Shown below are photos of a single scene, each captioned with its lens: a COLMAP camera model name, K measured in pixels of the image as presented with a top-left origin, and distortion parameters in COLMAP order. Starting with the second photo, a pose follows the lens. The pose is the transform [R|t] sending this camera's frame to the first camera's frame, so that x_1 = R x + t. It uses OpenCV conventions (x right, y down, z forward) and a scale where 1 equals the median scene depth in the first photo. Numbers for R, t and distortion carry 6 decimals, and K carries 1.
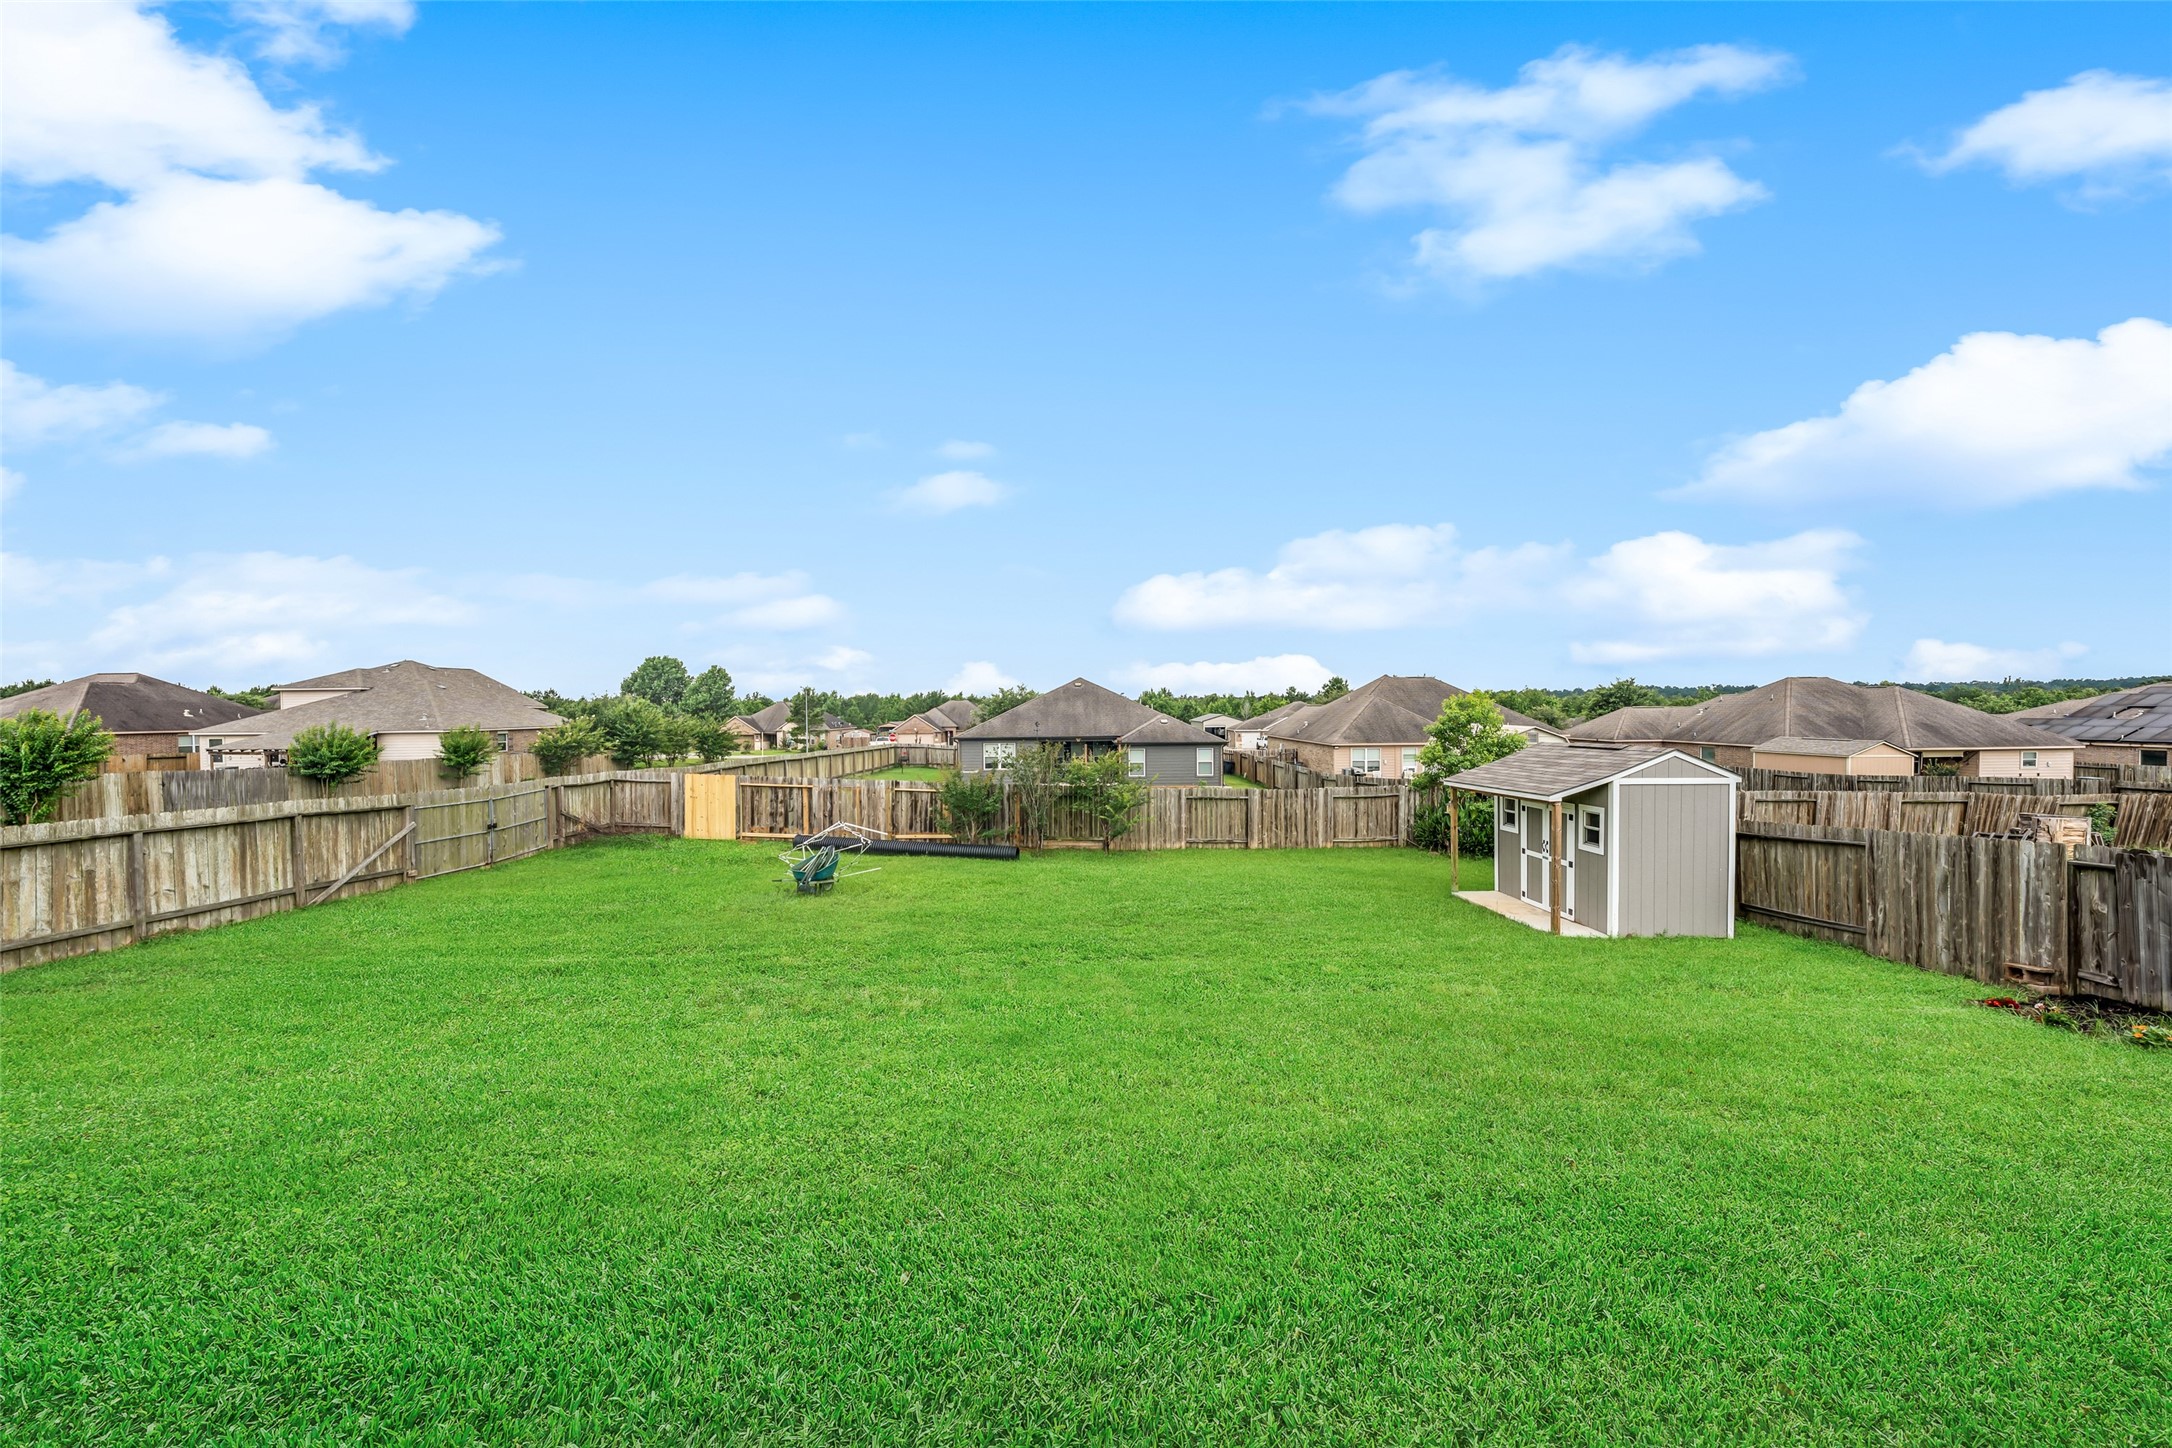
lens RADIAL K [[748.2, 0, 1074.5], [0, 748.2, 714.4], [0, 0, 1]] dist [-0.002649, -0.000022]
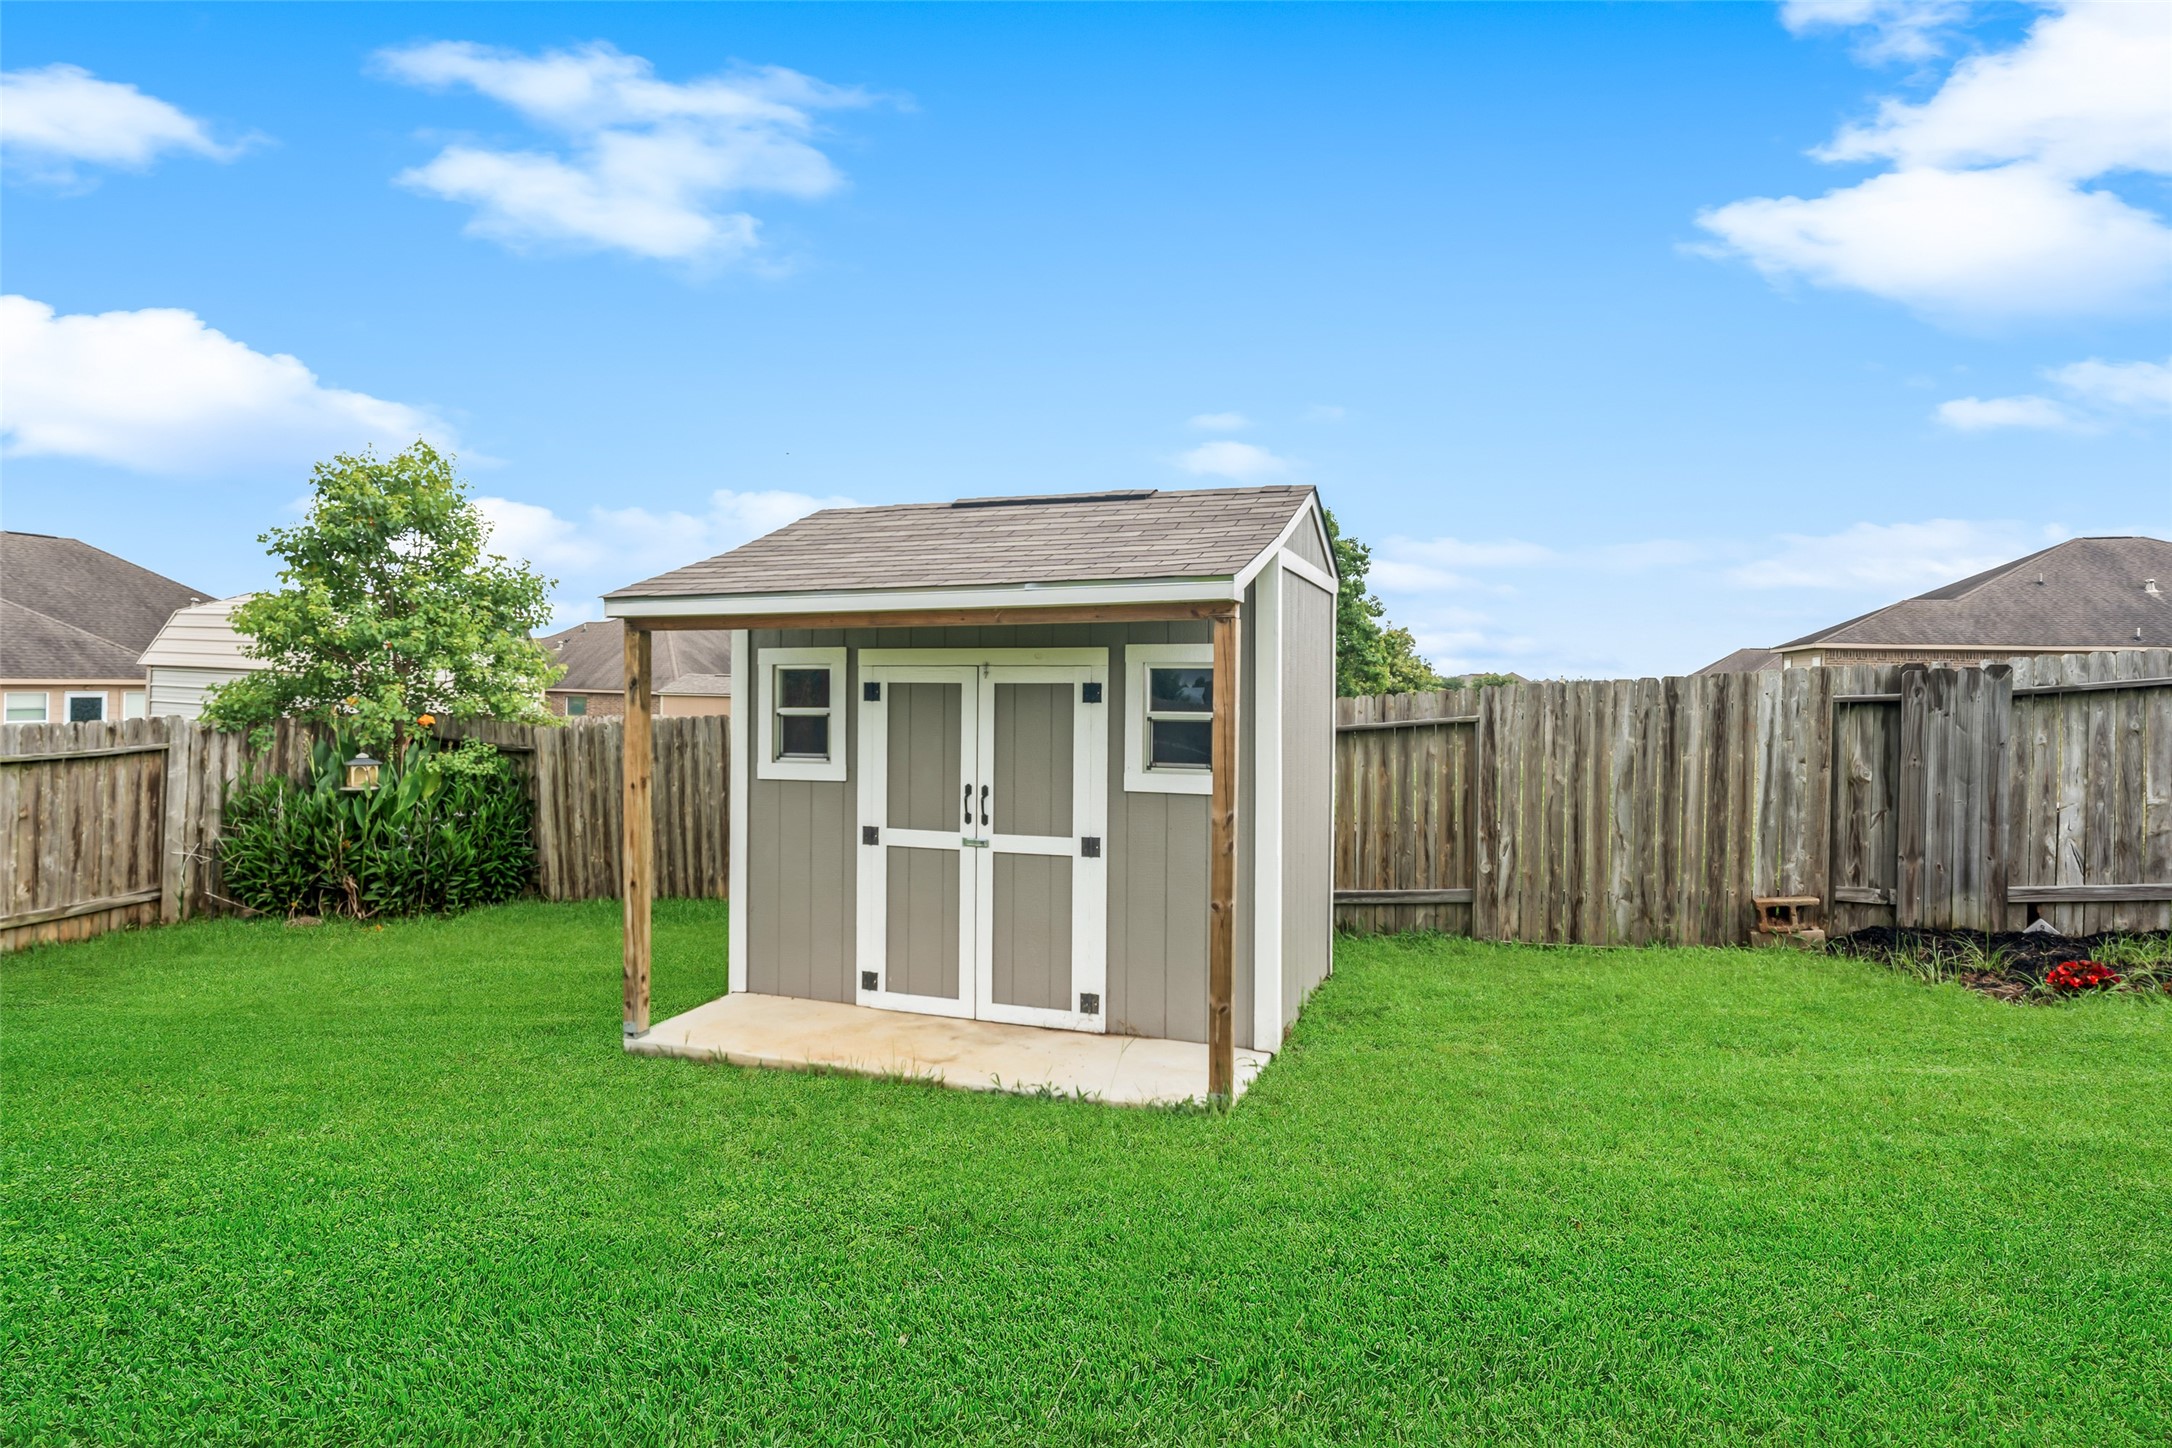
lens RADIAL K [[1159.4, 0, 1091.9], [0, 1159.4, 714.0], [0, 0, 1]] dist [0.002860, 0.000275]
pose [[0.355826, -0.012502, 0.934469, 0.266451], [-0.011394, 0.999778, 0.017714, 0.164069], [-0.934483, -0.016950, 0.355605, 0.988329]]
